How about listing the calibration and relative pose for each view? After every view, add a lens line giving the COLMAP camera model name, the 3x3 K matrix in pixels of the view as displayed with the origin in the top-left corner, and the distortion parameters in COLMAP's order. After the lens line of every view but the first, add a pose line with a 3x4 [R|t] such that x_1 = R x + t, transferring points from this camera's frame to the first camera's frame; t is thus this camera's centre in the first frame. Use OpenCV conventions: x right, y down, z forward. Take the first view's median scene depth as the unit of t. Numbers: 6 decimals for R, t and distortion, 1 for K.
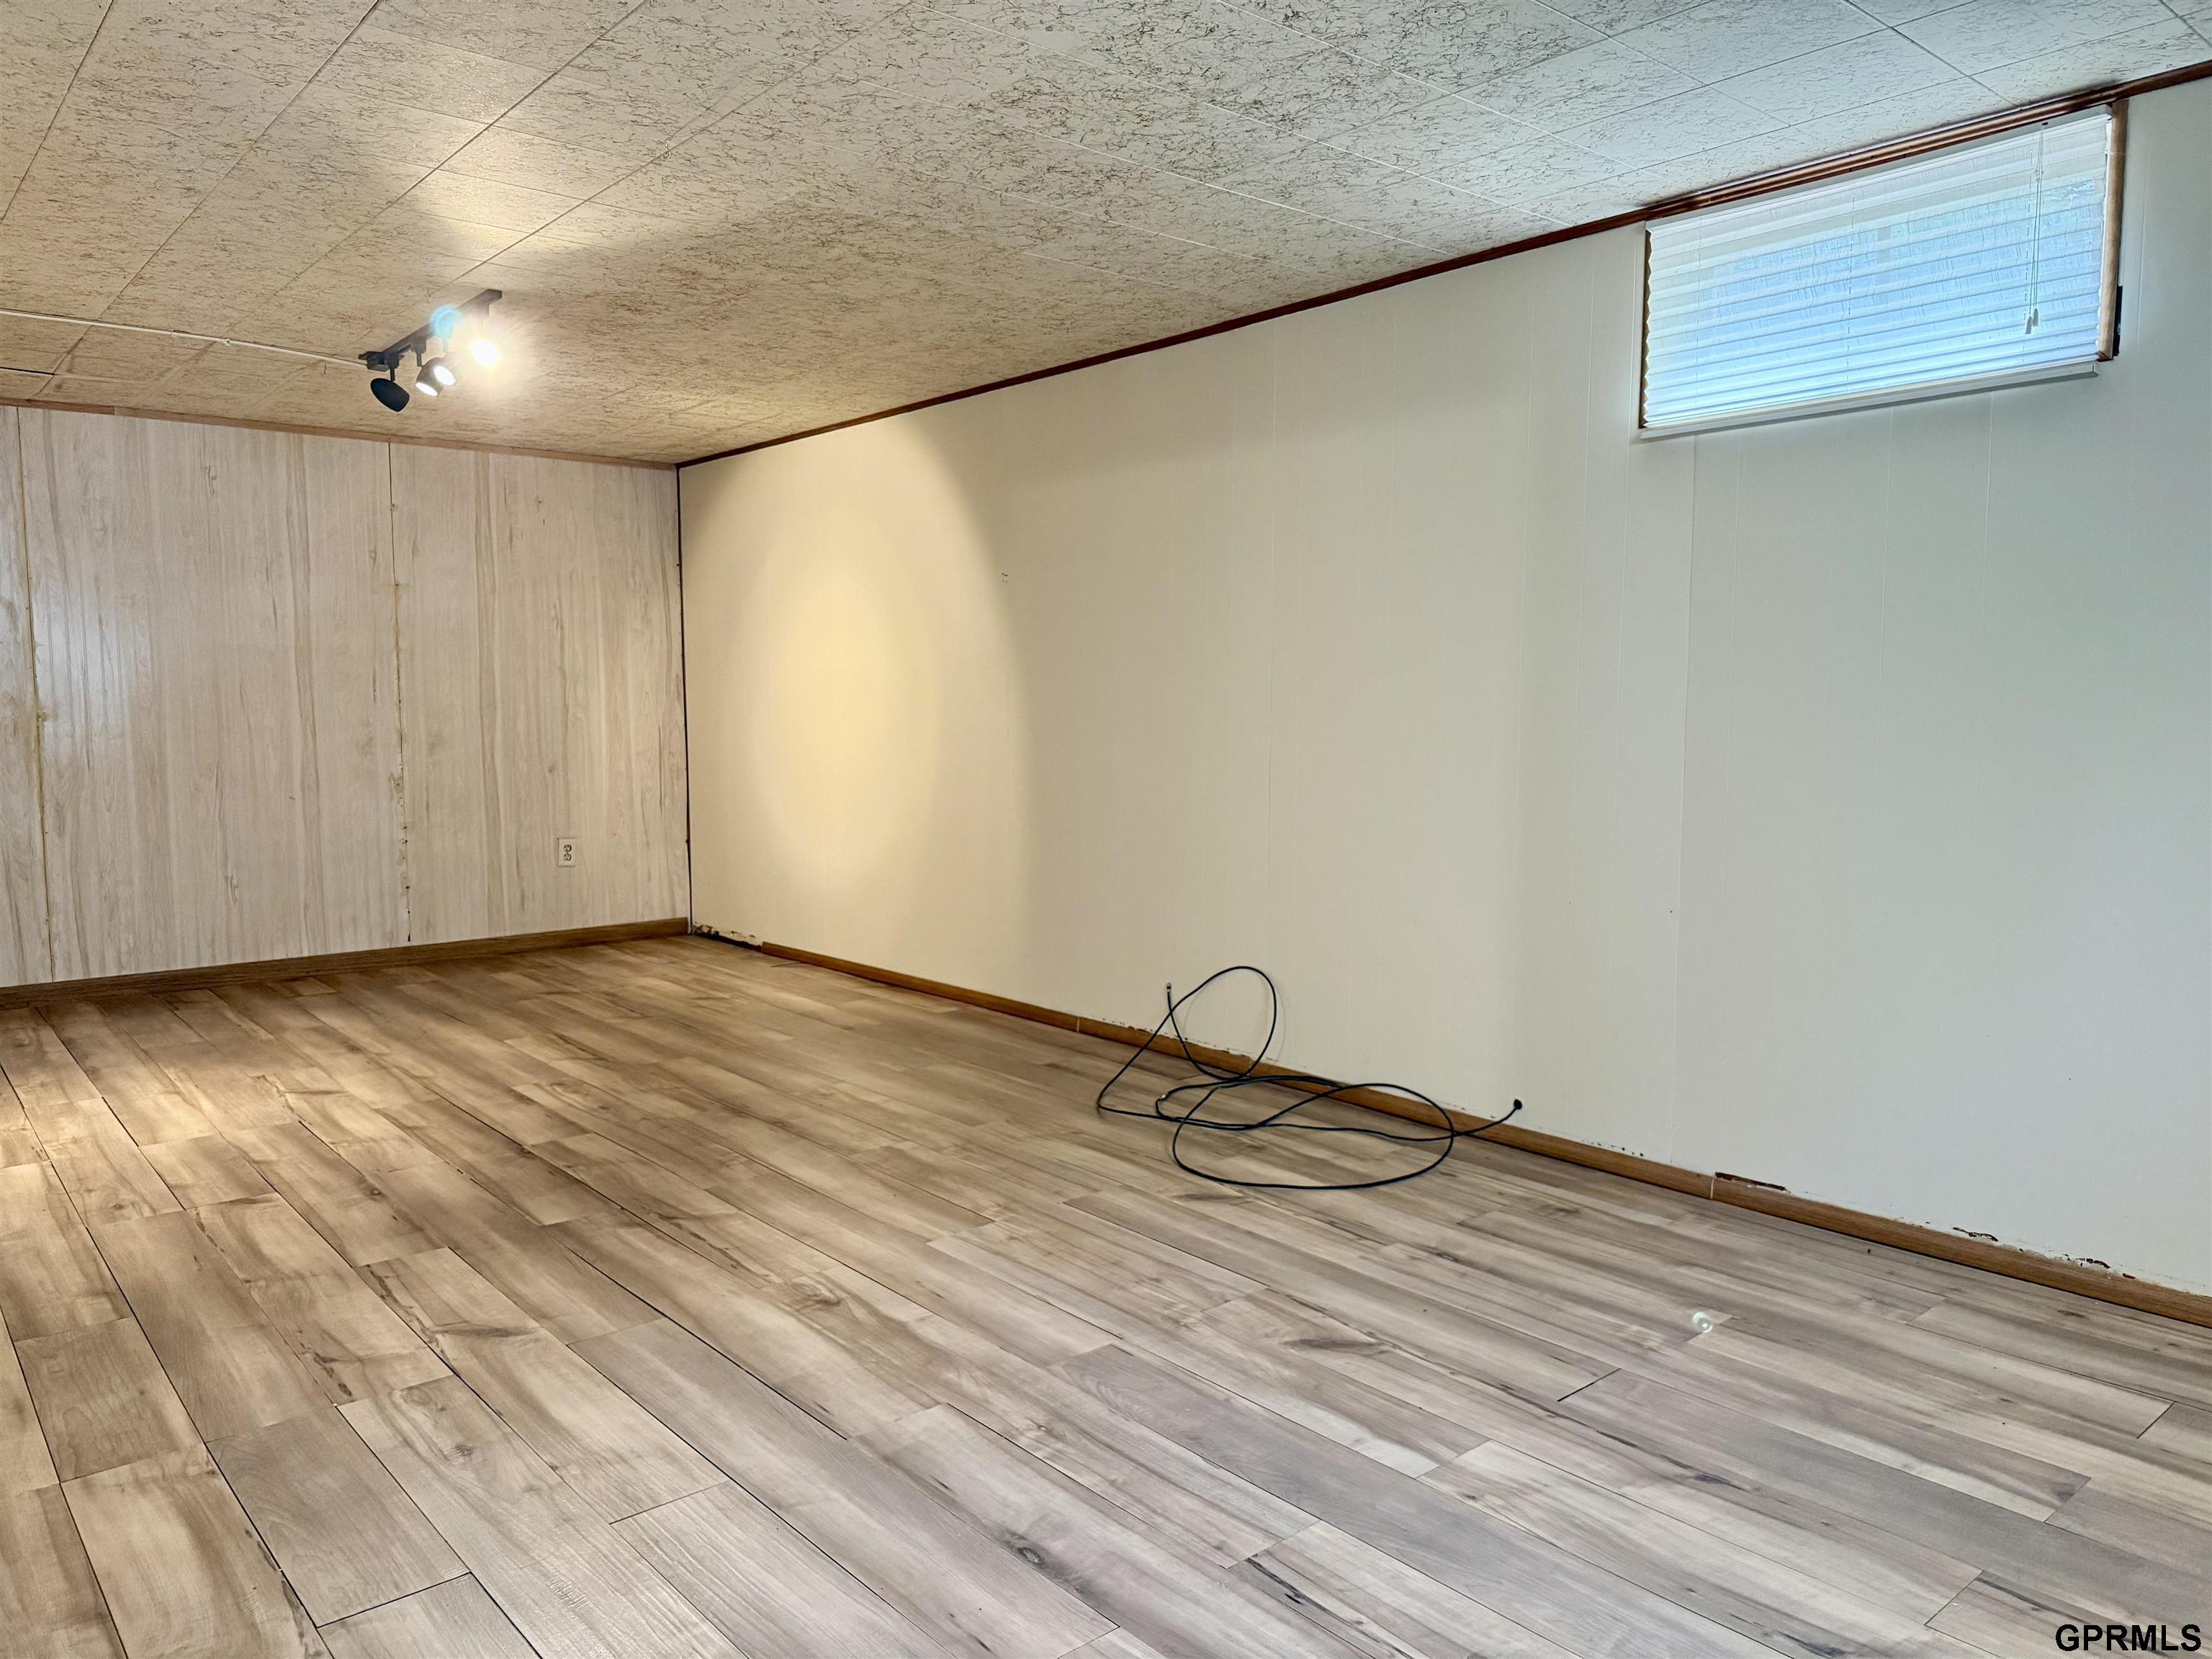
lens RADIAL K [[1553.3, 0, 1112.4], [0, 1553.3, 825.3], [0, 0, 1]] dist [0.017683, -0.023478]
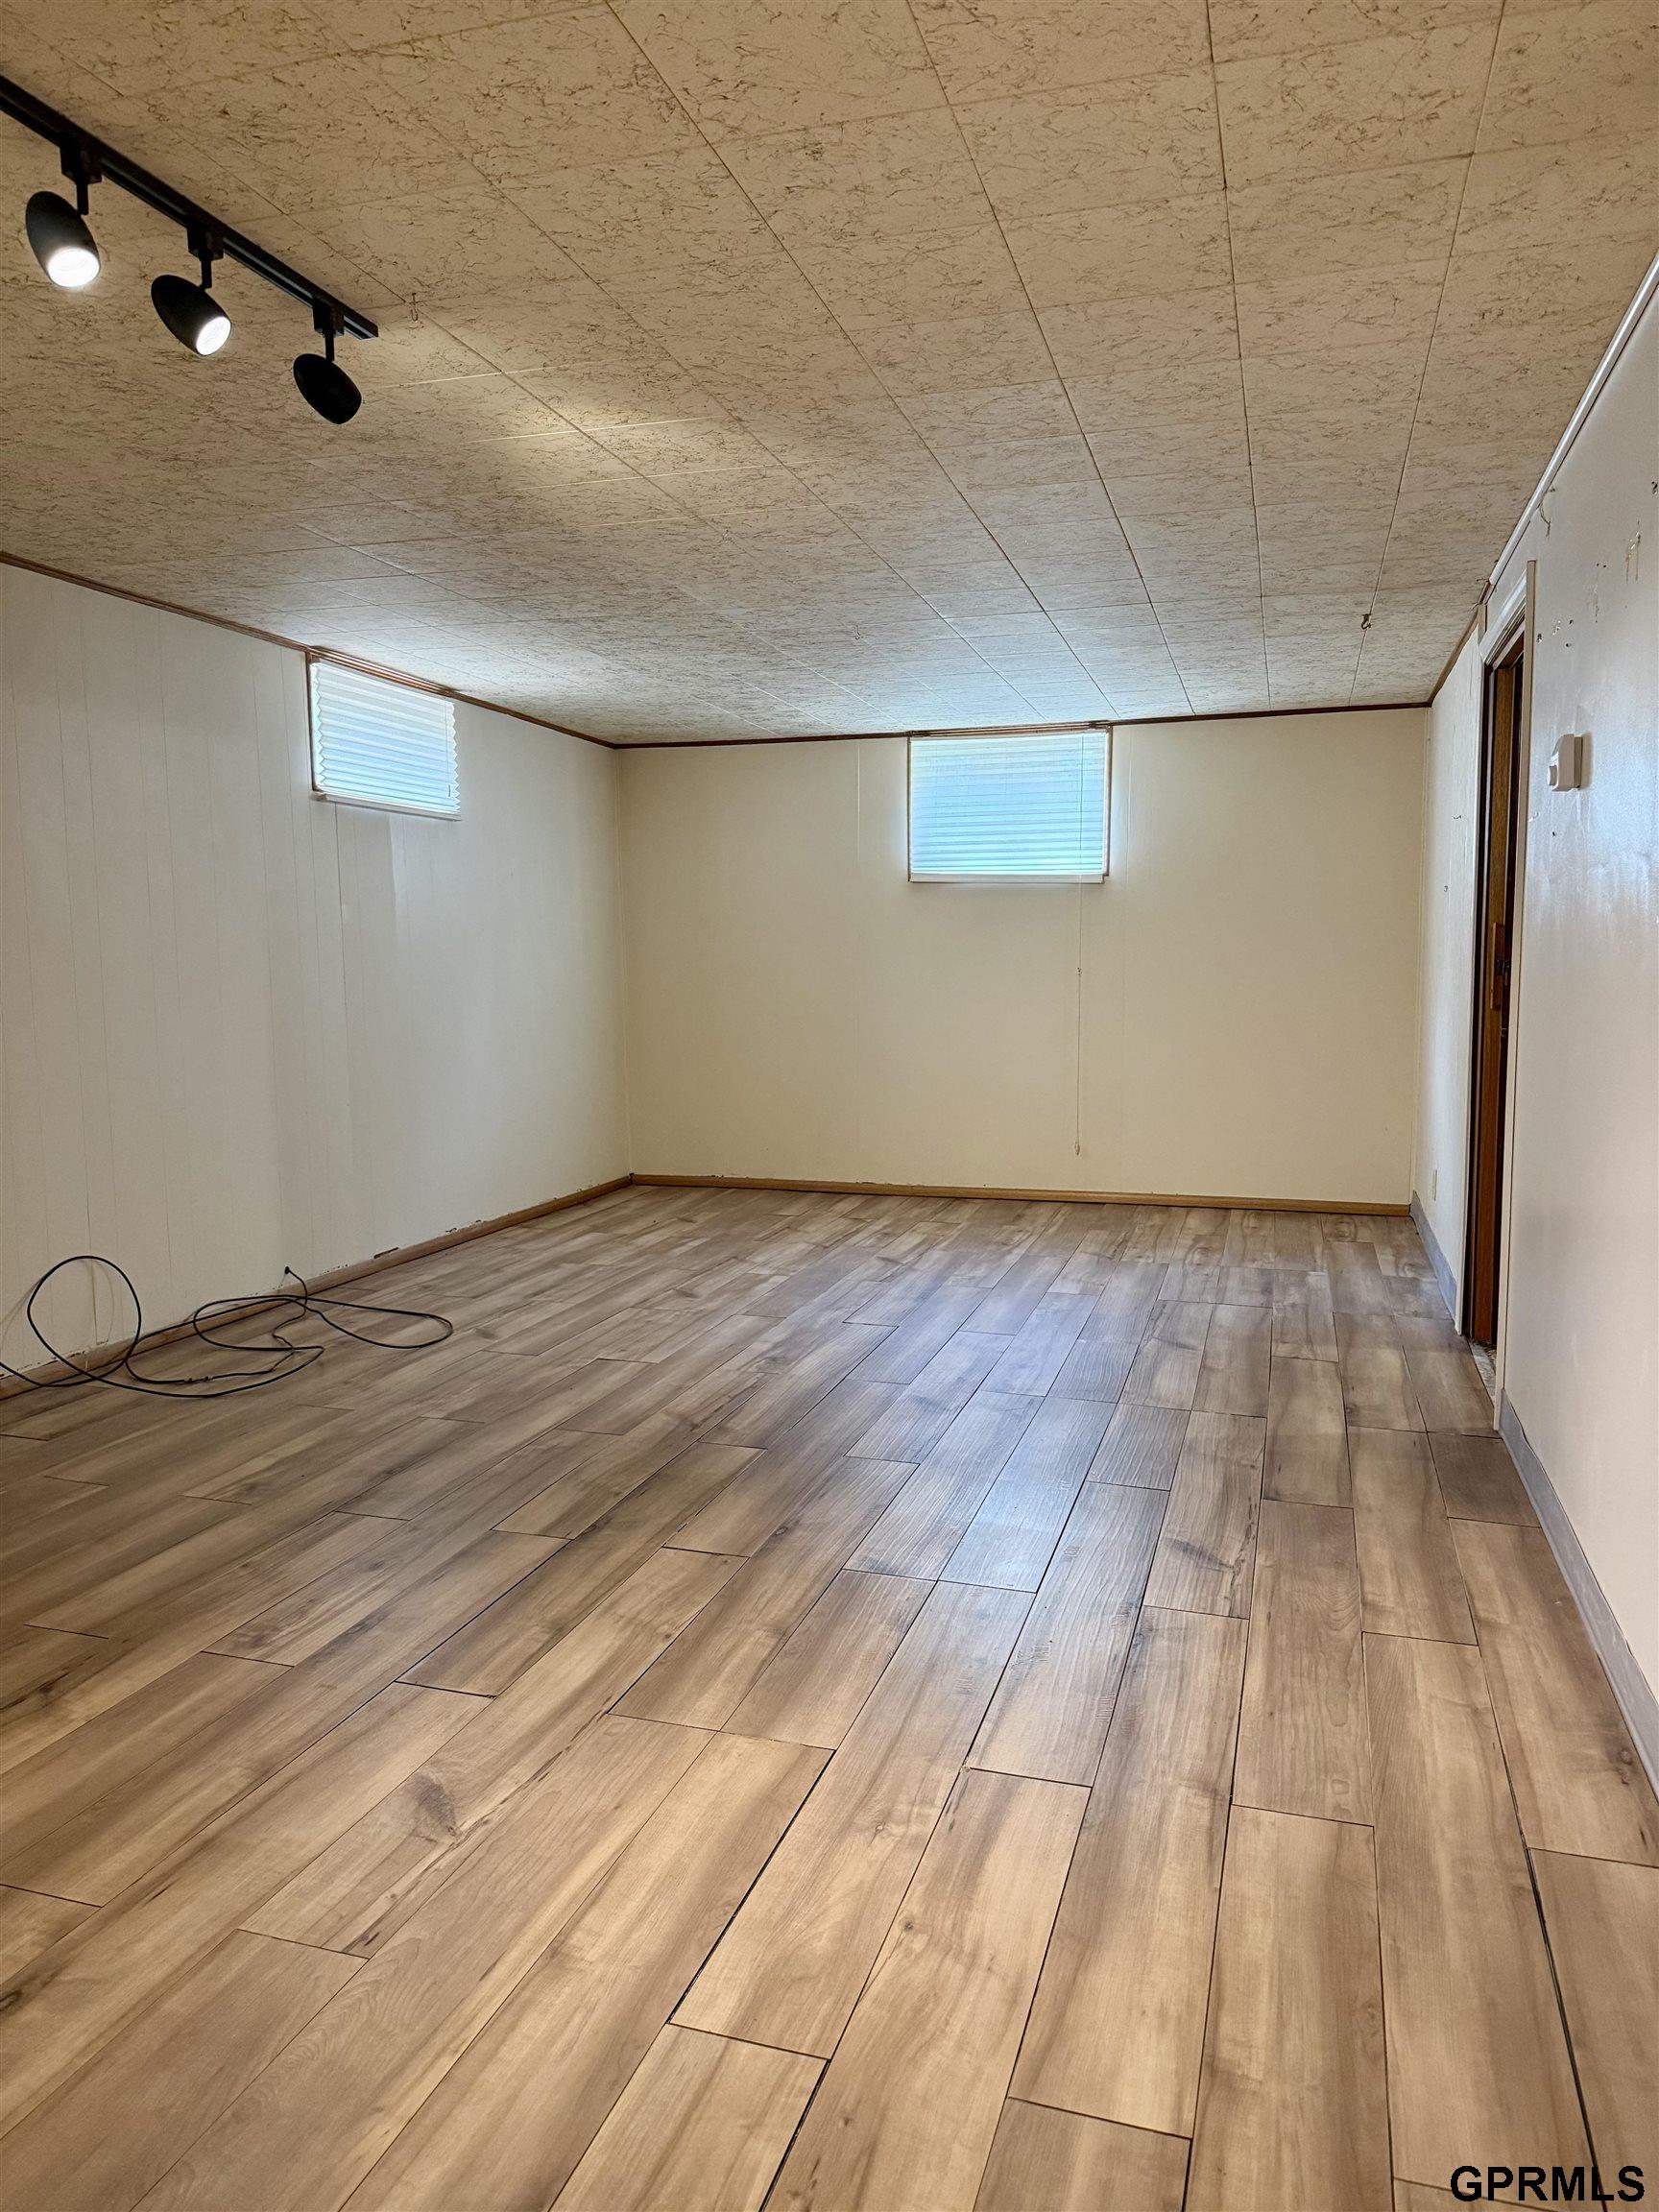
lens RADIAL K [[1553.3, 0, 827.4], [0, 1553.3, 1107.6], [0, 0, 1]] dist [0.017683, -0.023478]
pose [[-0.537911, -0.073285, 0.839810, -1.286436], [0.084714, 0.986472, 0.140344, -0.128963], [-0.838735, 0.146636, -0.524425, 1.497496]]
